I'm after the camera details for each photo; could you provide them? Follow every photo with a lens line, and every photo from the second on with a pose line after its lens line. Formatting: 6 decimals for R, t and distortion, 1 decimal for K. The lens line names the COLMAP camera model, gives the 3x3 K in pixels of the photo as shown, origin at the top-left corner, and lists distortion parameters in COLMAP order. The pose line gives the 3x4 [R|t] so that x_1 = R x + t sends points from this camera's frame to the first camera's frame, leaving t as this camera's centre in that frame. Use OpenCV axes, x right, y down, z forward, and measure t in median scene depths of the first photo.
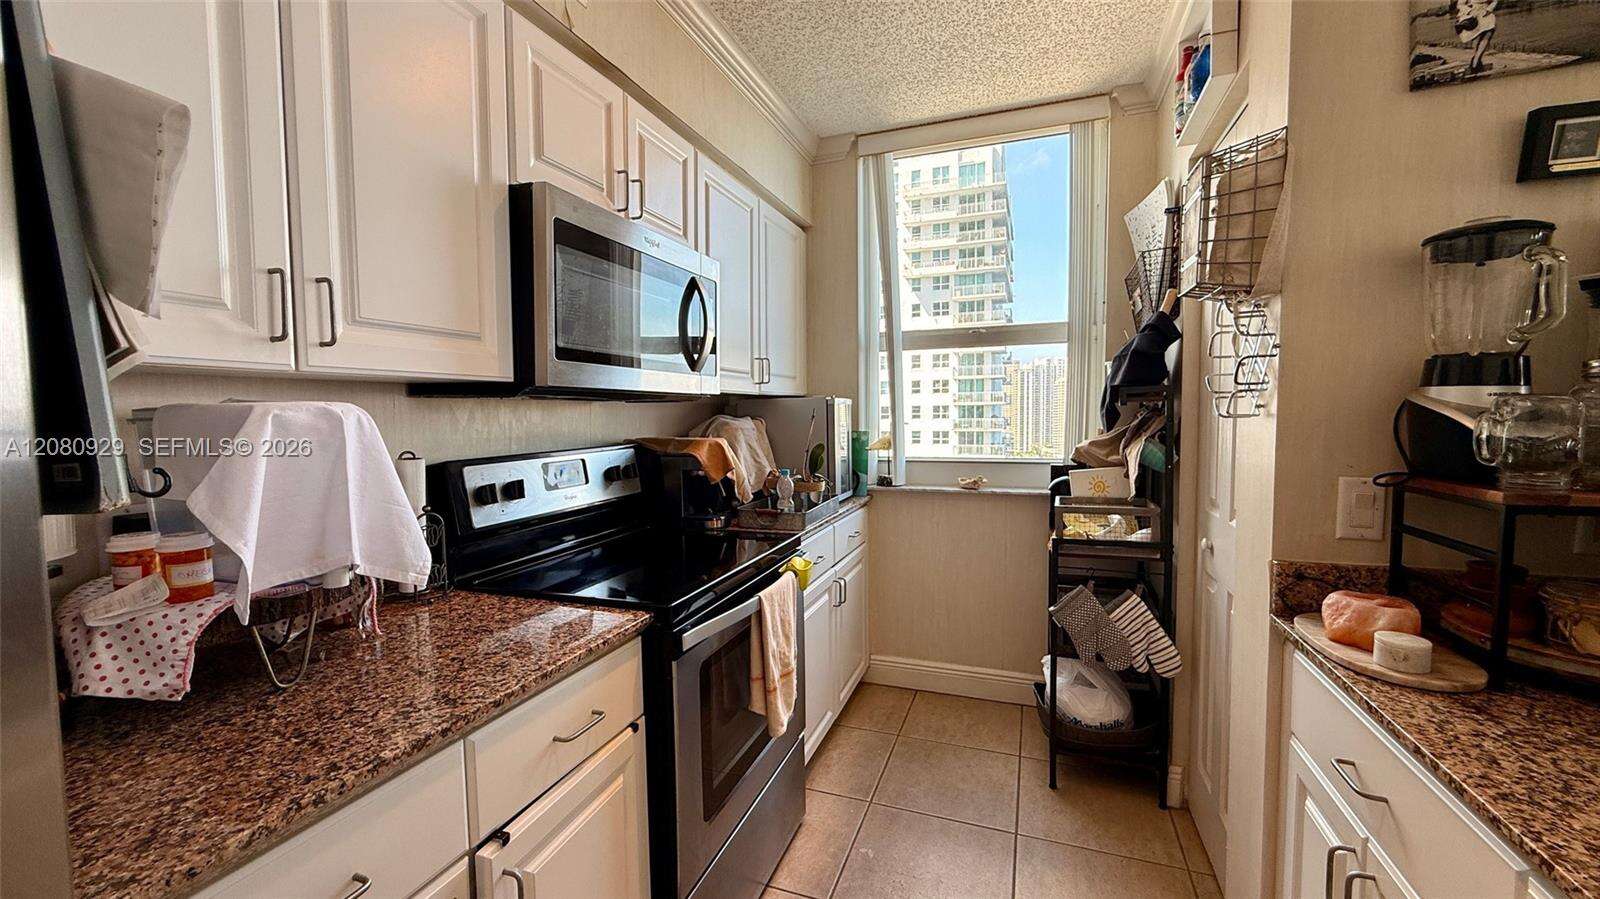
lens RADIAL K [[642.4, 0, 795.5], [0, 642.4, 453.4], [0, 0, 1]] dist [0.000969, 0.000391]
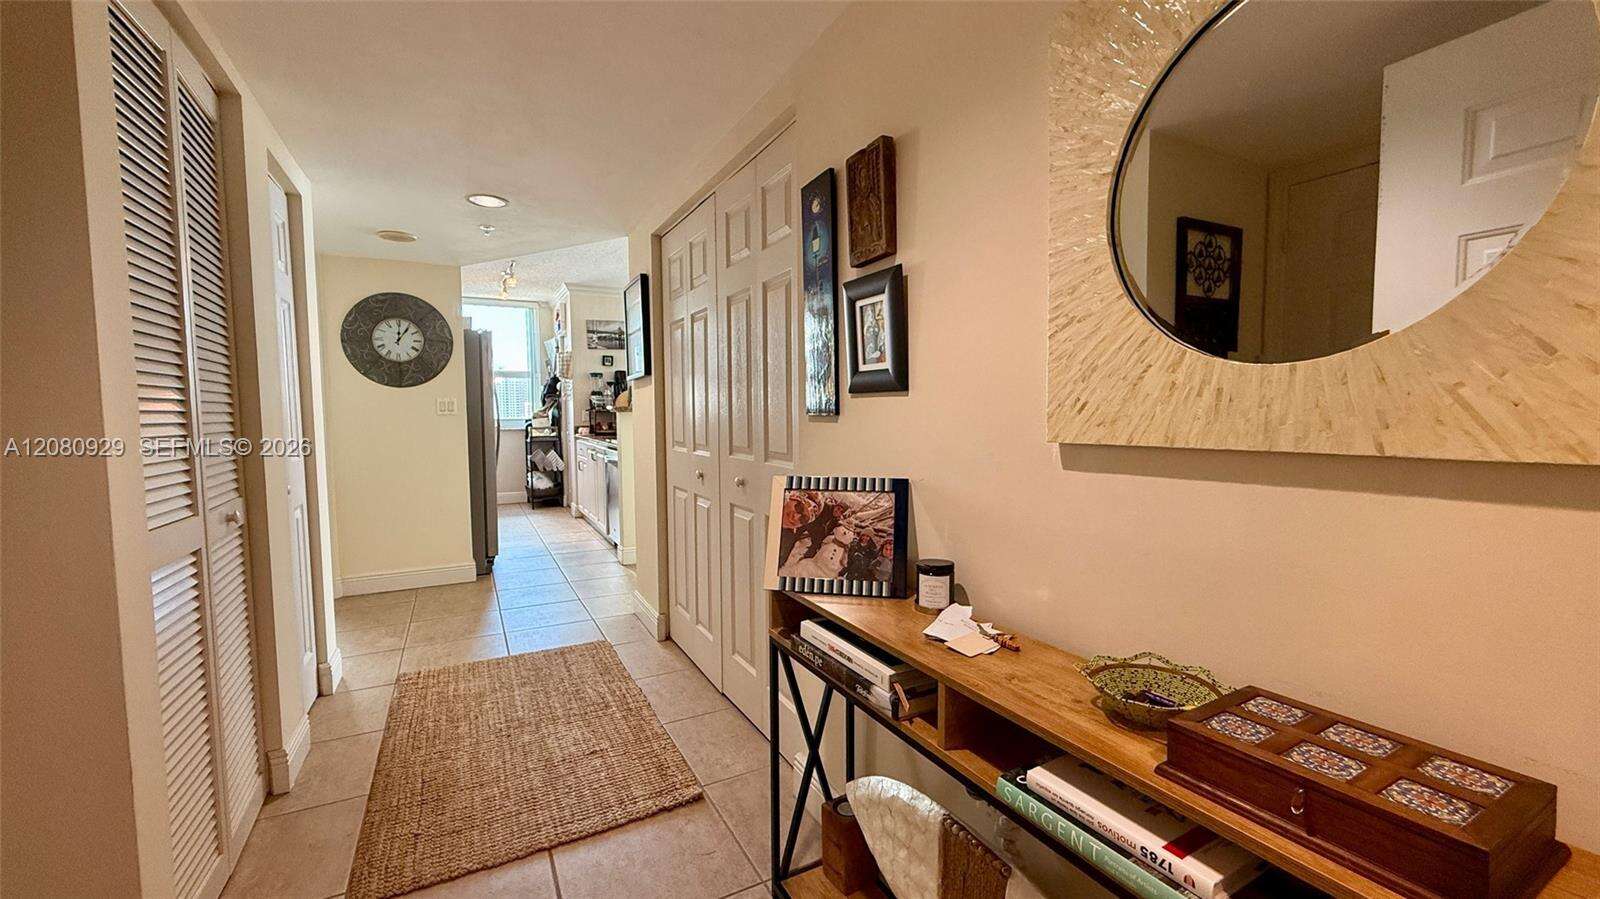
lens RADIAL K [[635.8, 0, 796.1], [0, 635.8, 451.6], [0, 0, 1]] dist [-0.000462, -0.000161]
pose [[0.663249, -0.042359, 0.747199, -1.233338], [0.046200, 0.998810, 0.015614, 0.226053], [-0.746972, 0.024165, 0.664416, -2.393546]]
